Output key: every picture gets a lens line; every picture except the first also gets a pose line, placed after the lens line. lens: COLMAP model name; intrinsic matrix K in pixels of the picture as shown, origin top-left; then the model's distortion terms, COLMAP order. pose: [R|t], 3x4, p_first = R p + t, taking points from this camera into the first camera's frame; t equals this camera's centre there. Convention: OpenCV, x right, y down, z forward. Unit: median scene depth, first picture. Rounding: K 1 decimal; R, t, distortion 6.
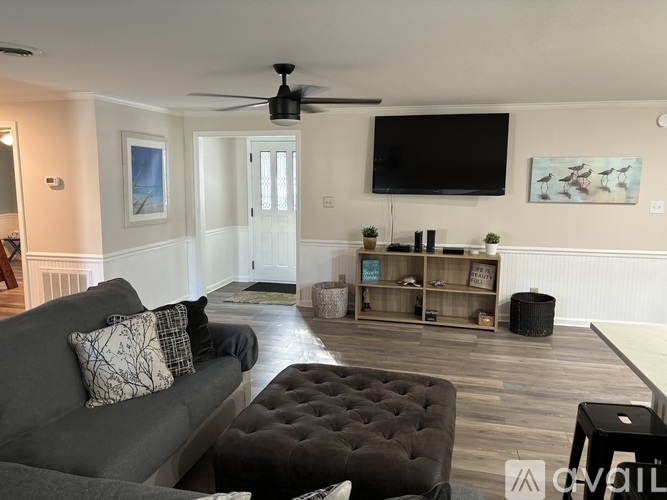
lens RADIAL K [[505.7, 0, 309.5], [0, 505.7, 250.1], [0, 0, 1]] dist [0.007844, -0.002817]
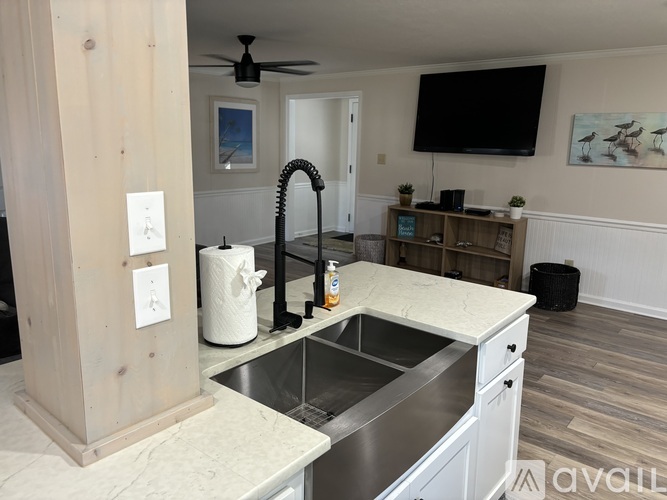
lens RADIAL K [[505.7, 0, 309.5], [0, 505.7, 250.1], [0, 0, 1]] dist [0.007844, -0.002817]
pose [[0.886431, 0.111523, -0.449225, 0.442168], [-0.081706, 0.993000, 0.085293, 0.017519], [0.455593, -0.038902, 0.889338, -0.020034]]
